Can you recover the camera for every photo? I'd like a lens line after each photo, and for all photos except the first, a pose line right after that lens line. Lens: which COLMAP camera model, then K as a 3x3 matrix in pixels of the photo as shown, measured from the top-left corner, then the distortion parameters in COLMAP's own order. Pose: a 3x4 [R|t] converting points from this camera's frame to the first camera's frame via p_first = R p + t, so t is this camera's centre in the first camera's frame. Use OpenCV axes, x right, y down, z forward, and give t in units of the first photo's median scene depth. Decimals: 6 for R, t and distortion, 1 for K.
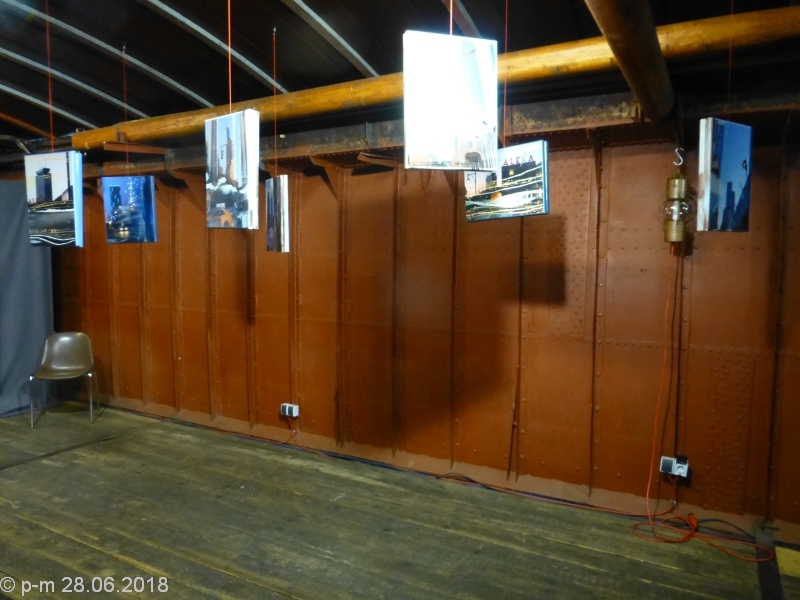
lens RADIAL K [[573.7, 0, 400.0], [0, 573.7, 300.0], [0, 0, 1]] dist [-0.027043, -0.006552]
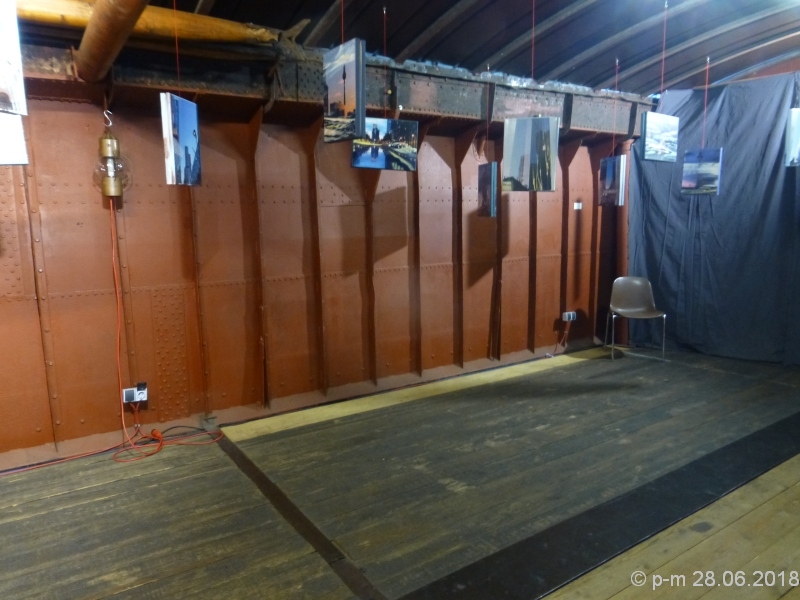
lens RADIAL K [[573.7, 0, 400.0], [0, 573.7, 300.0], [0, 0, 1]] dist [-0.027043, -0.006552]
pose [[0.459038, -0.138932, 0.877487, -0.262513], [0.085218, 0.990028, 0.112170, 0.021862], [-0.884320, 0.023287, 0.466300, -0.010682]]
